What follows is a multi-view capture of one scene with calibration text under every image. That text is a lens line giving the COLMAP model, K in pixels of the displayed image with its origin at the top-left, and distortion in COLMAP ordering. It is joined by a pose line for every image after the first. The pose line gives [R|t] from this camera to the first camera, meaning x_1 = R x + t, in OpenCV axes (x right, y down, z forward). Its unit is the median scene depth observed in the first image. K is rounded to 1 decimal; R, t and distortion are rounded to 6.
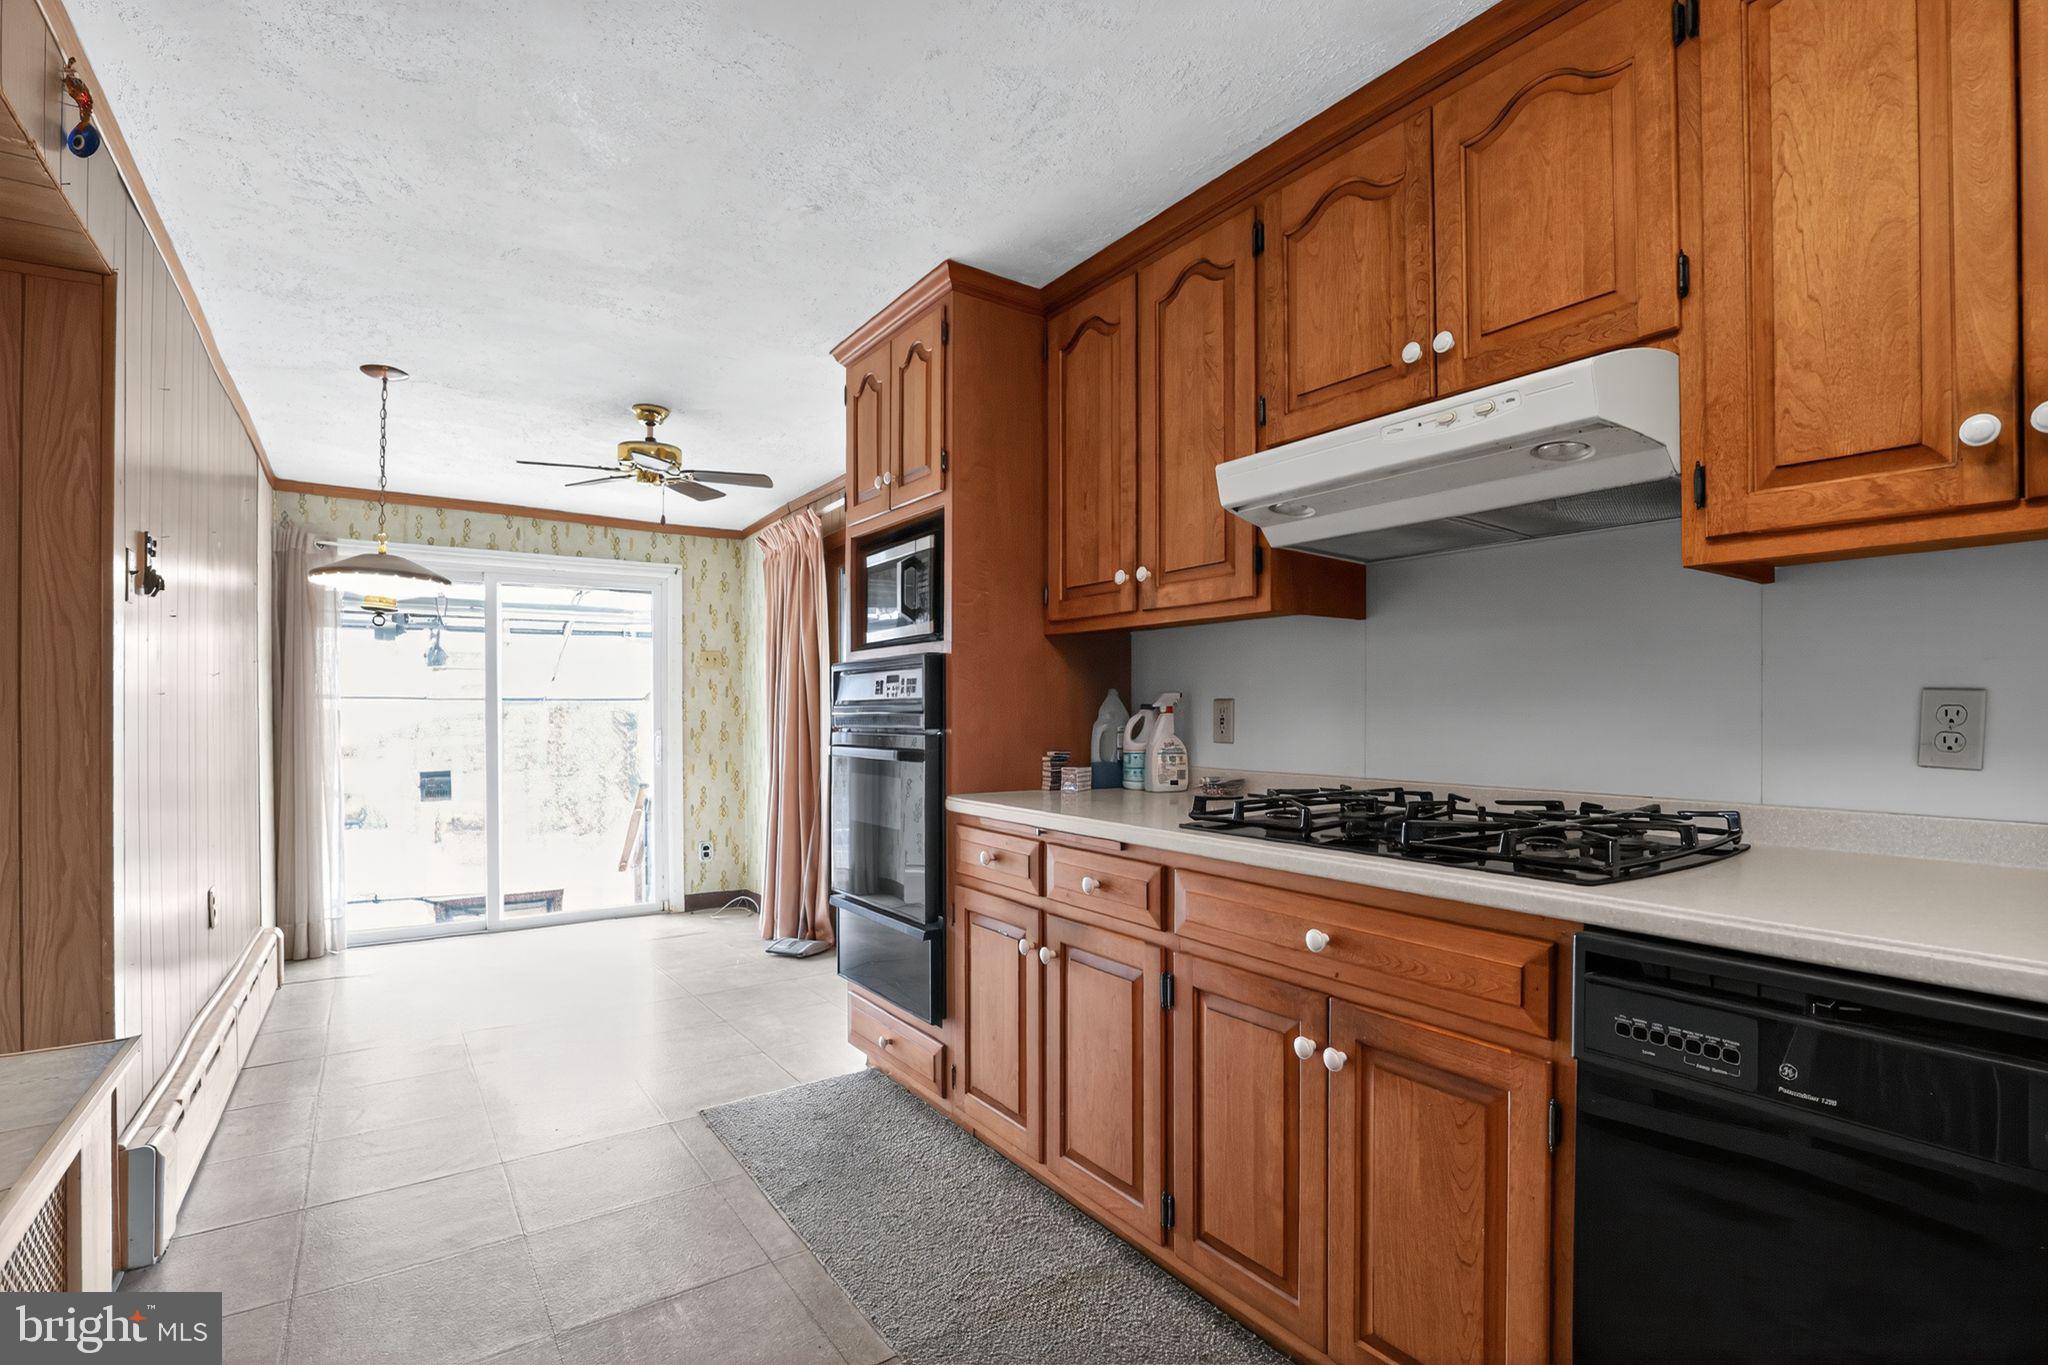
lens RADIAL K [[953.7, 0, 1026.3], [0, 953.7, 702.2], [0, 0, 1]] dist [-0.001534, -0.000378]
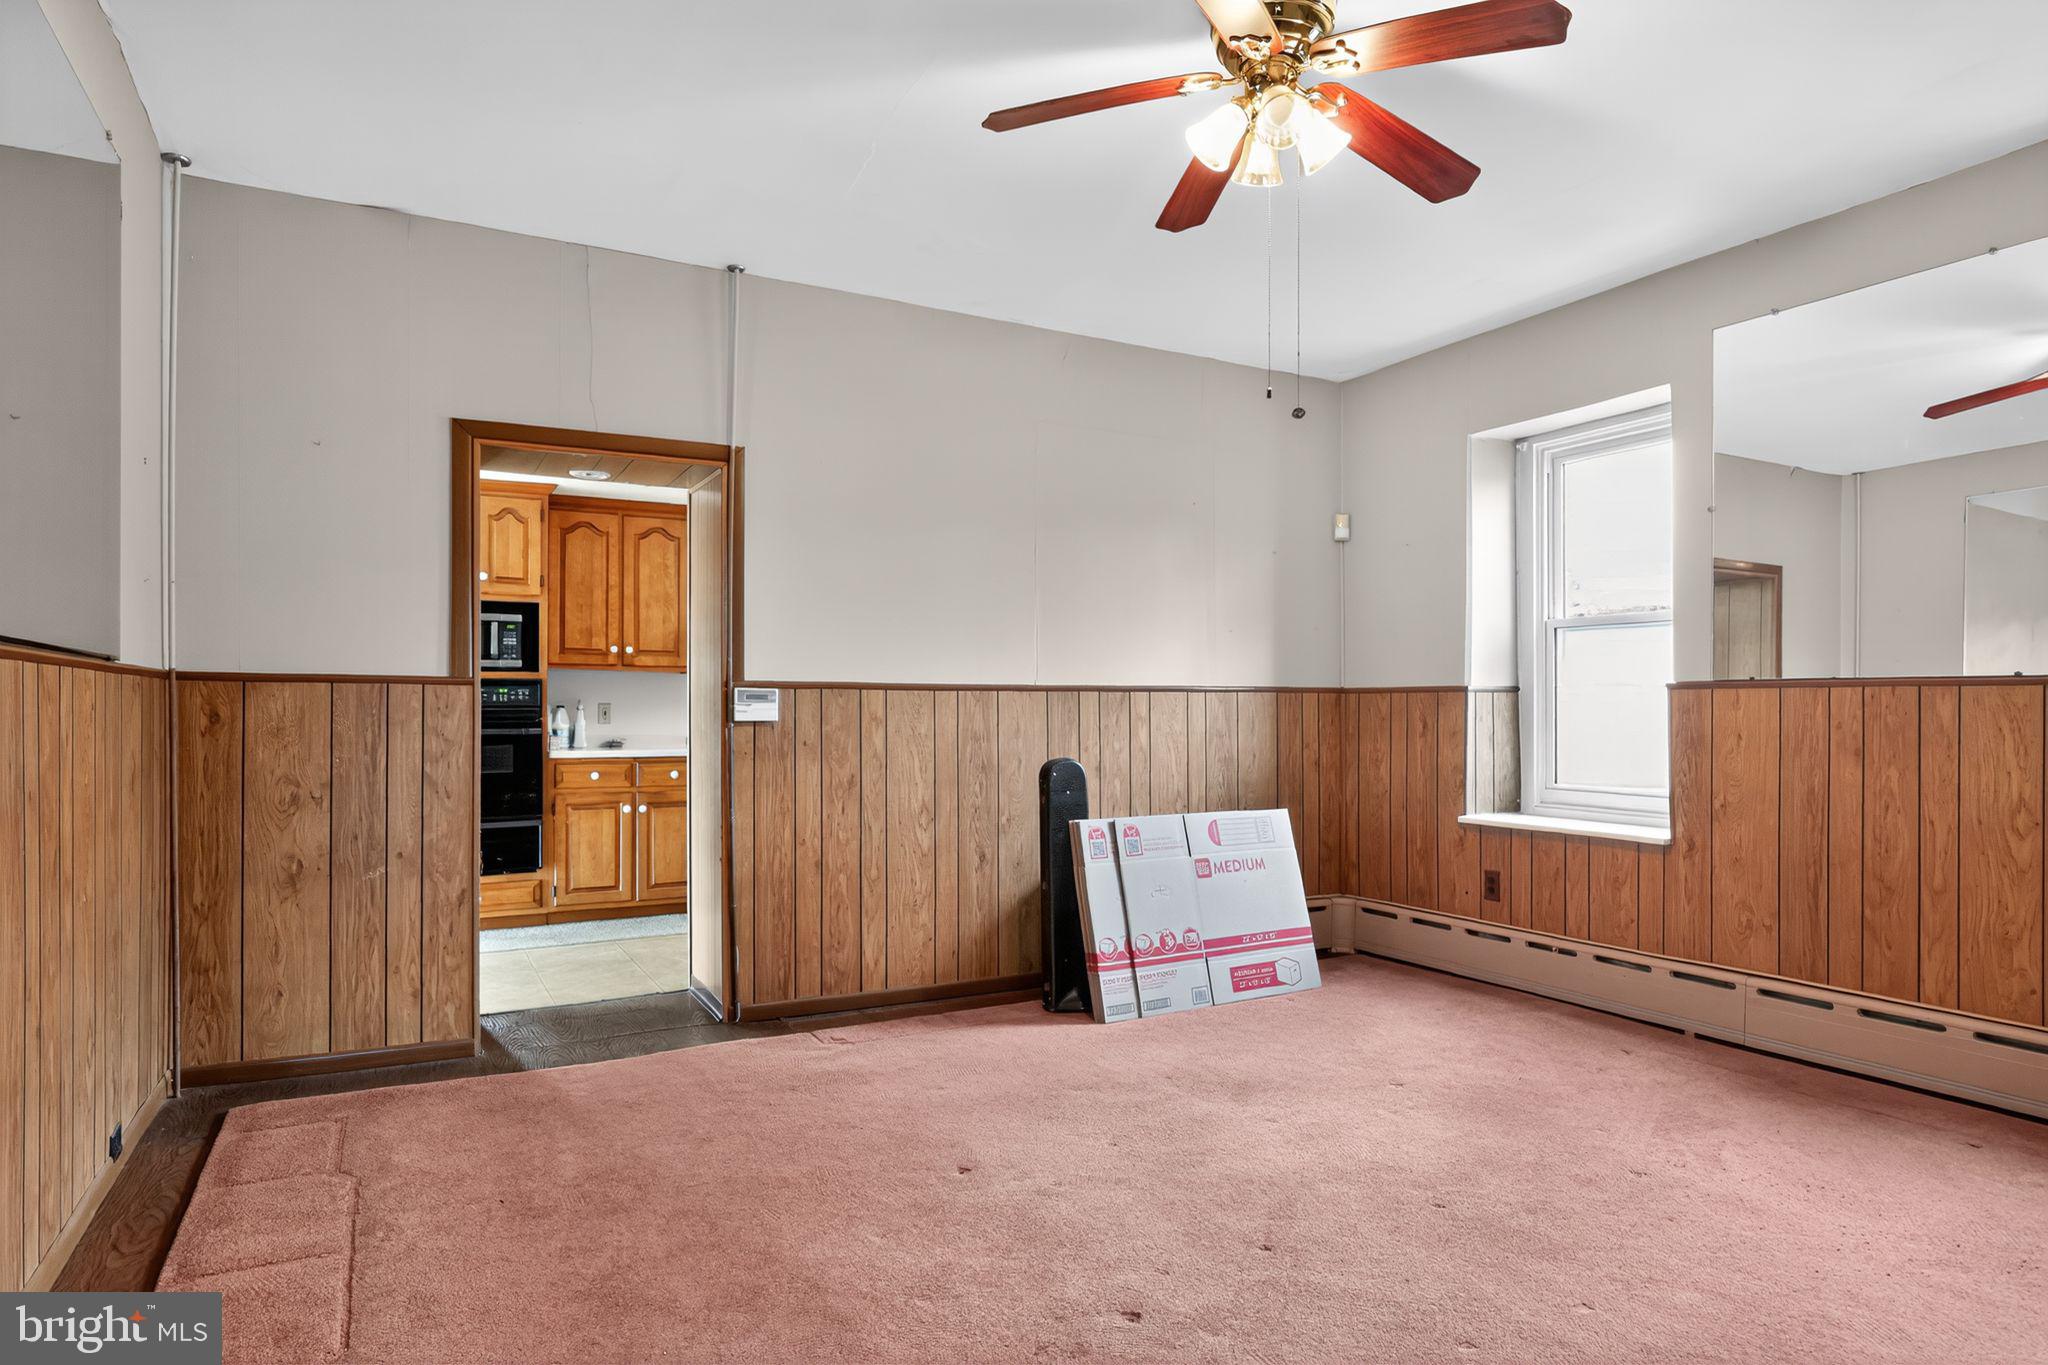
lens RADIAL K [[953.7, 0, 1026.3], [0, 953.7, 702.2], [0, 0, 1]] dist [-0.001534, -0.000378]
pose [[0.006258, 0.007842, 0.999950, -2.158539], [-0.004340, 0.999960, -0.007815, 0.008781], [-0.999971, -0.004291, 0.006292, 0.010939]]
